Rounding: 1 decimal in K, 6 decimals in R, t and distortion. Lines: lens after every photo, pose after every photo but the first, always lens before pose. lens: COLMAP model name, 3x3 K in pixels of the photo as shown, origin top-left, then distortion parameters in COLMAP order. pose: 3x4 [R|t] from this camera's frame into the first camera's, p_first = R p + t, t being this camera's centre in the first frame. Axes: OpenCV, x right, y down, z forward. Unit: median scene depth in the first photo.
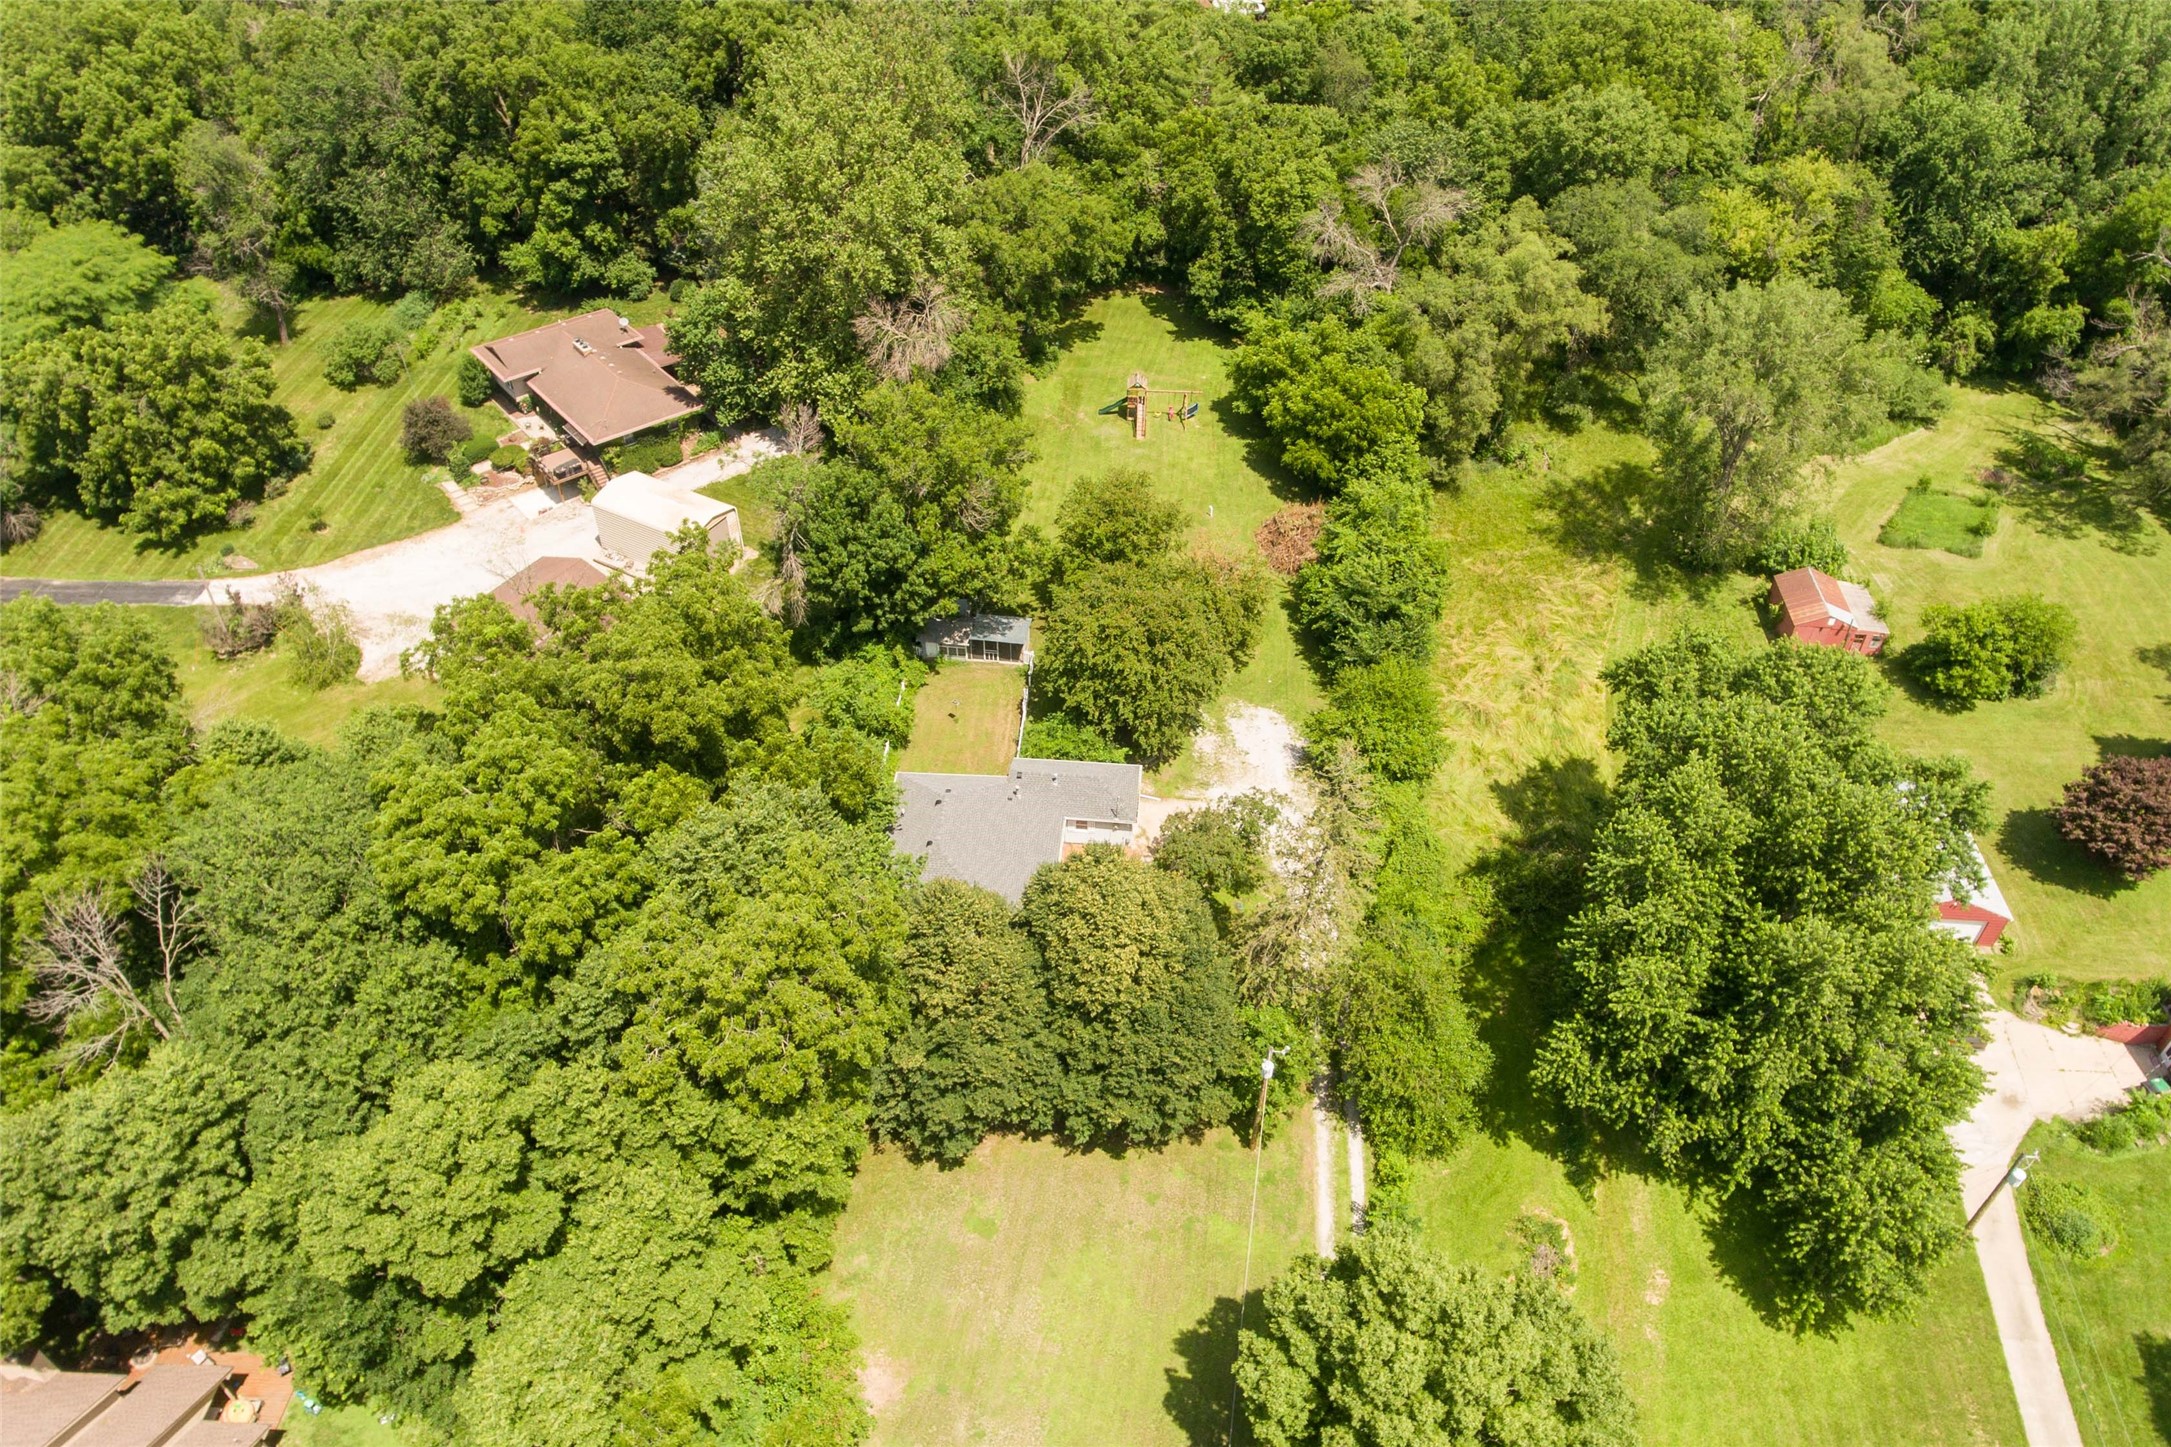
lens RADIAL K [[1552.7, 0, 1105.4], [0, 1552.7, 720.5], [0, 0, 1]] dist [-0.000172, 0.000945]
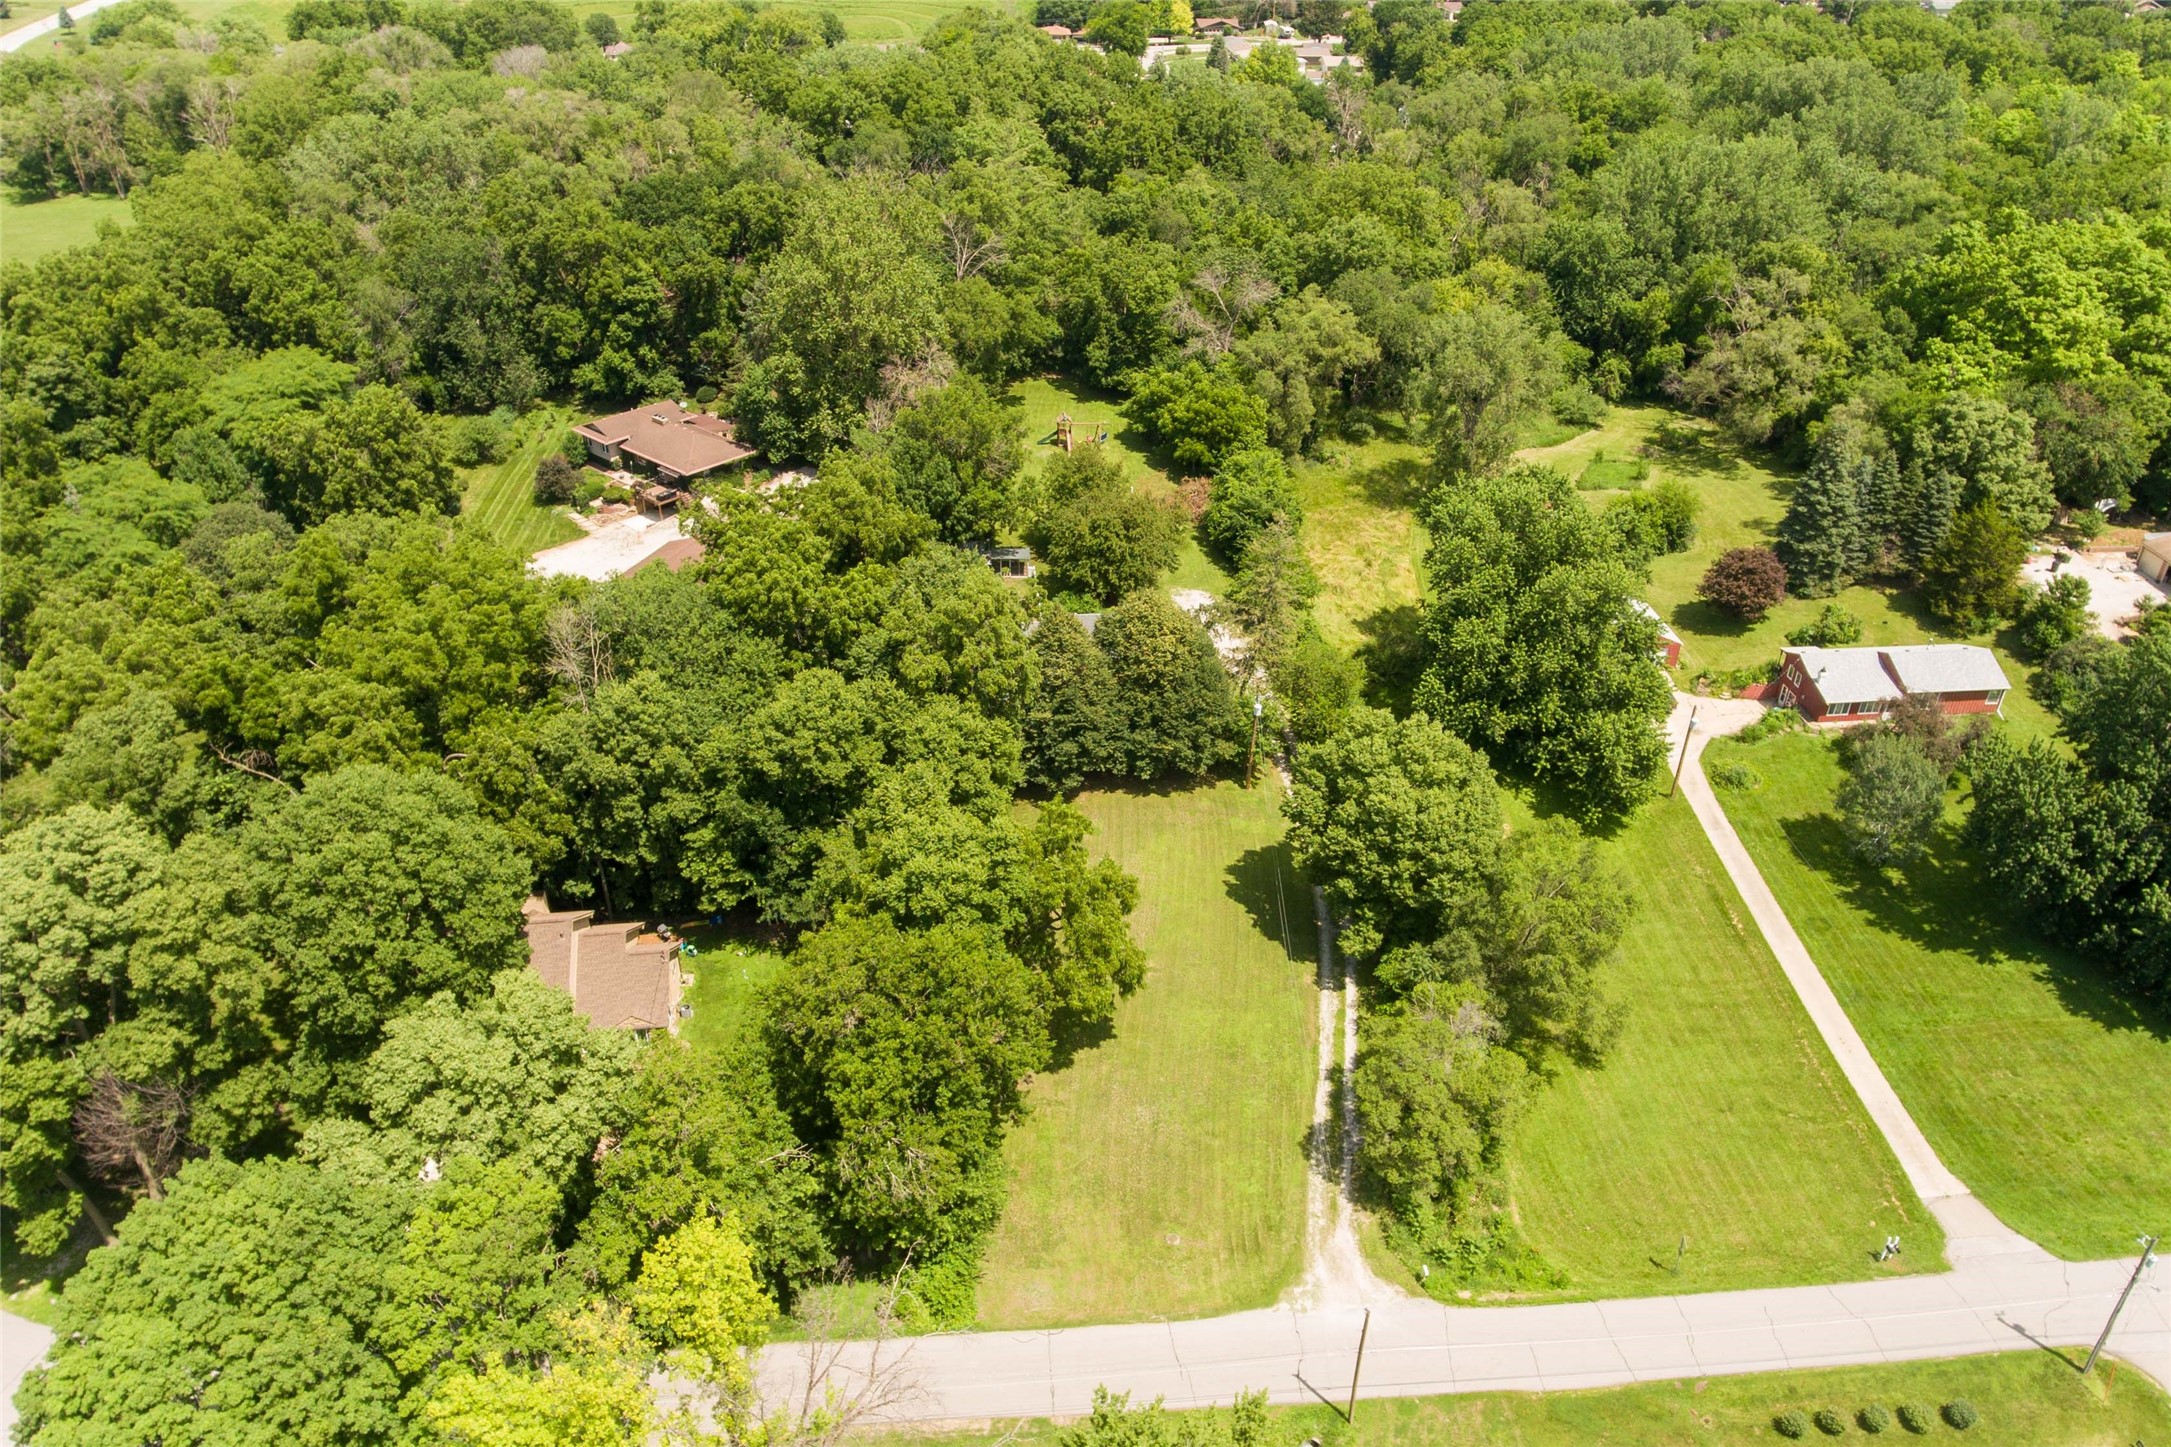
lens RADIAL K [[1638.8, 0, 1066.9], [0, 1638.8, 747.5], [0, 0, 1]] dist [-0.005505, 0.007403]
pose [[0.987186, -0.082861, 0.136370, -0.208380], [0.106152, 0.979092, -0.173521, 0.339954], [-0.119141, 0.185774, 0.975343, -0.408031]]
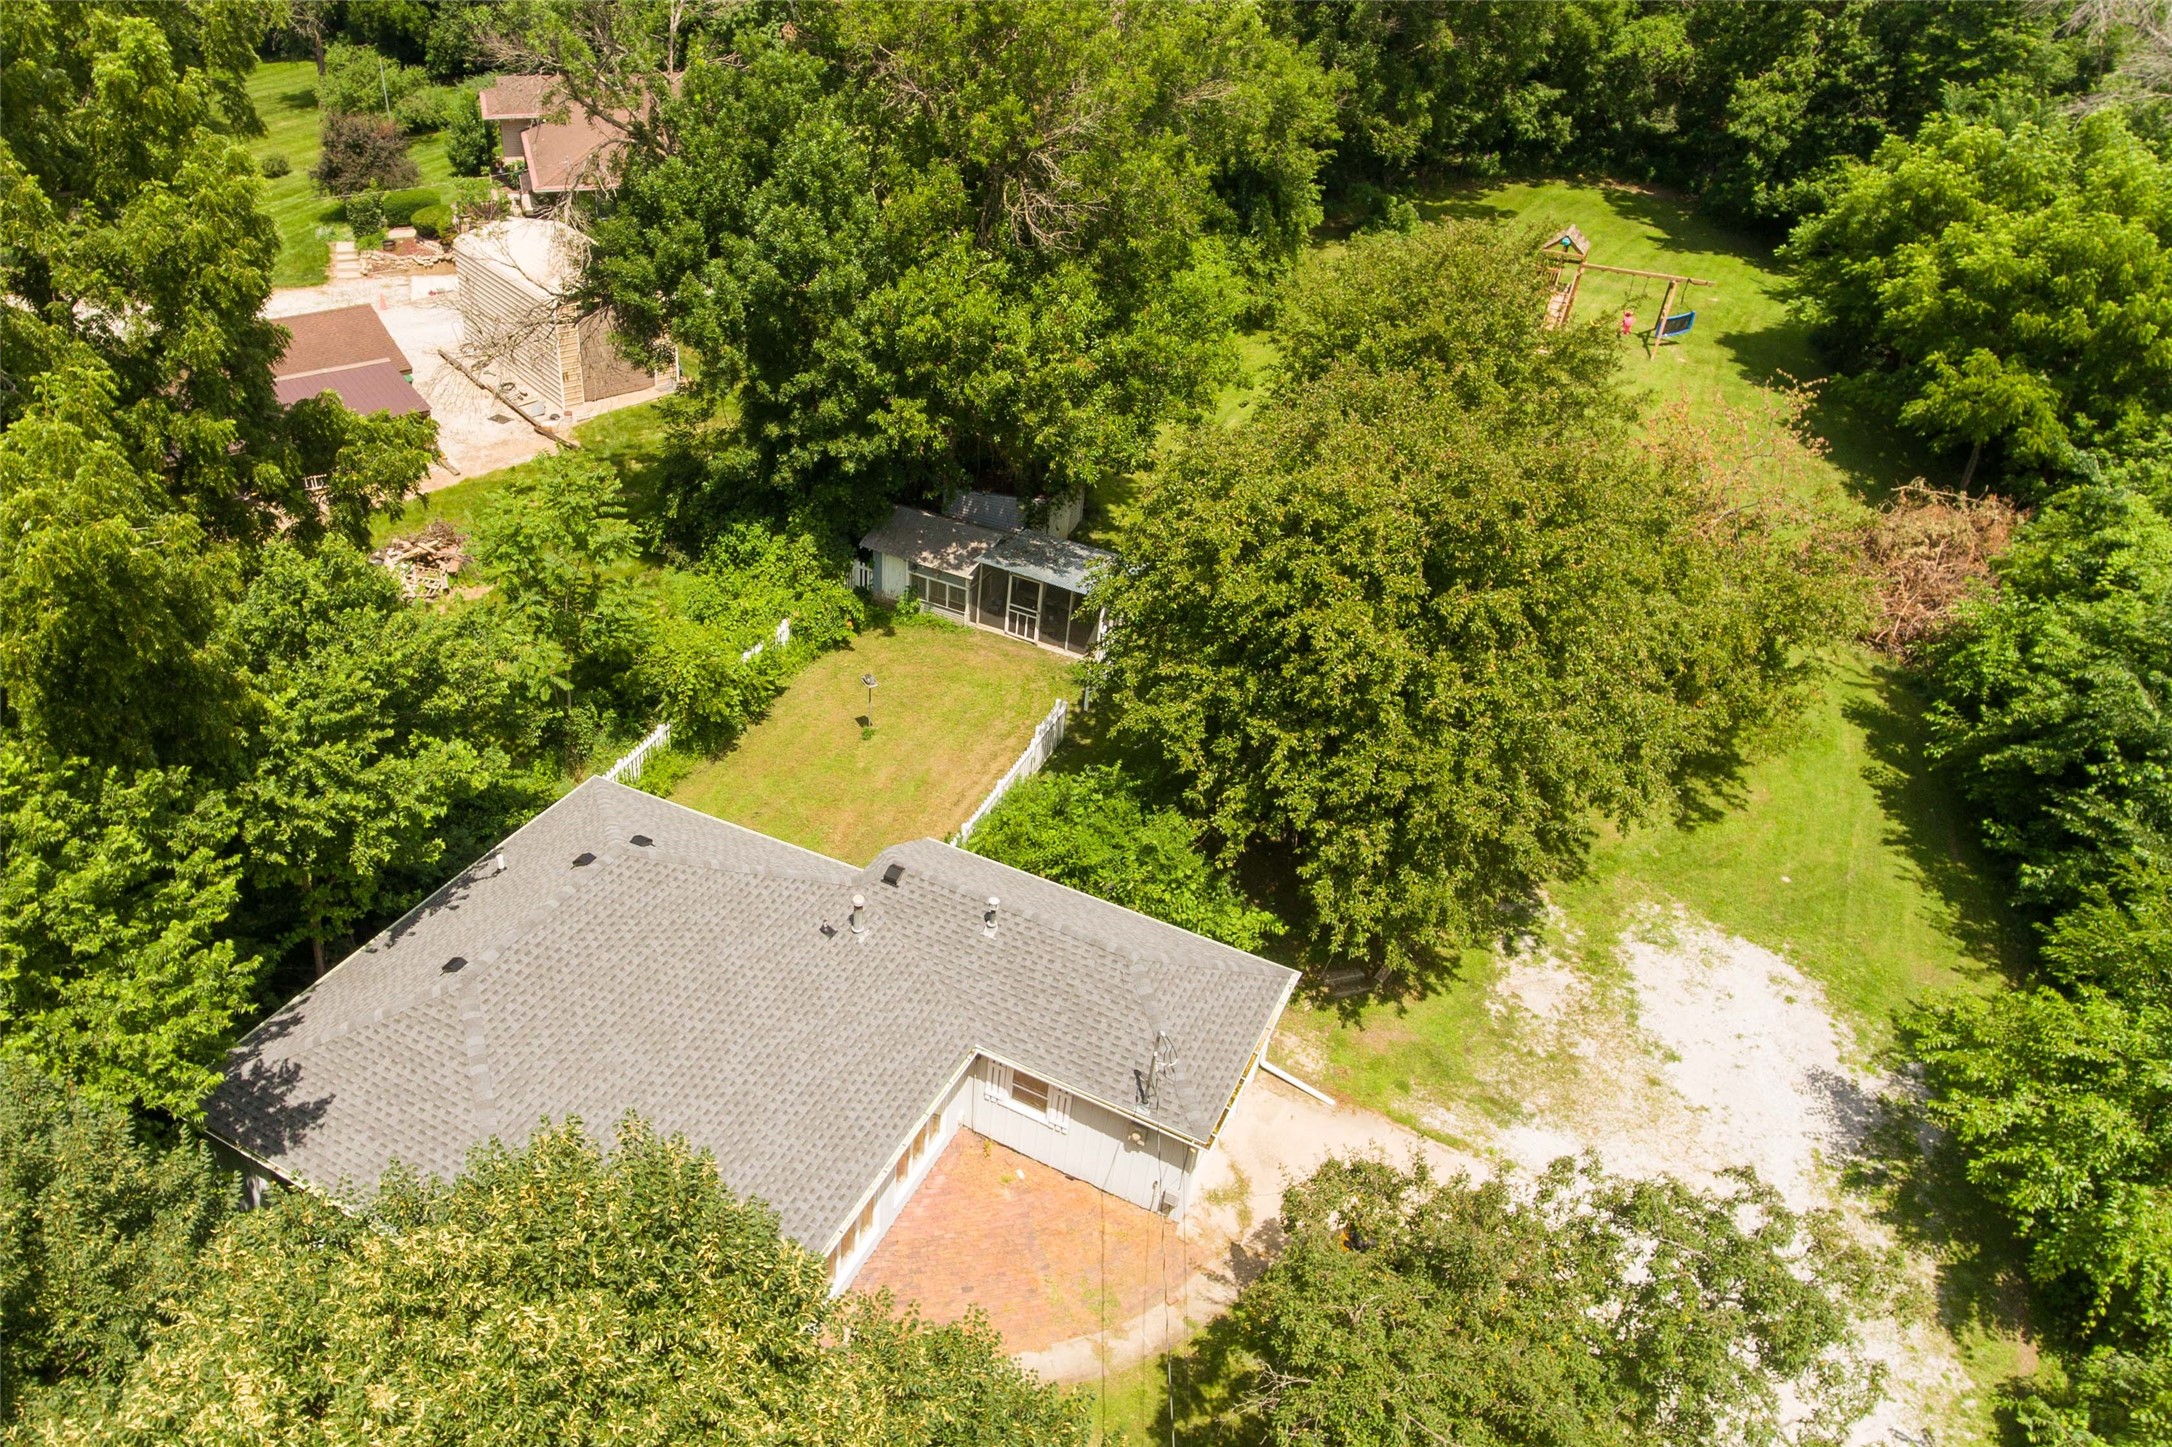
lens RADIAL K [[1495.8, 0, 901.4], [0, 1495.8, 716.9], [0, 0, 1]] dist [0.021073, 0.002501]
pose [[0.902719, 0.242966, -0.355058, 0.036069], [-0.303104, 0.944846, -0.124071, 0.033542], [0.305330, 0.219621, 0.926574, 0.557352]]
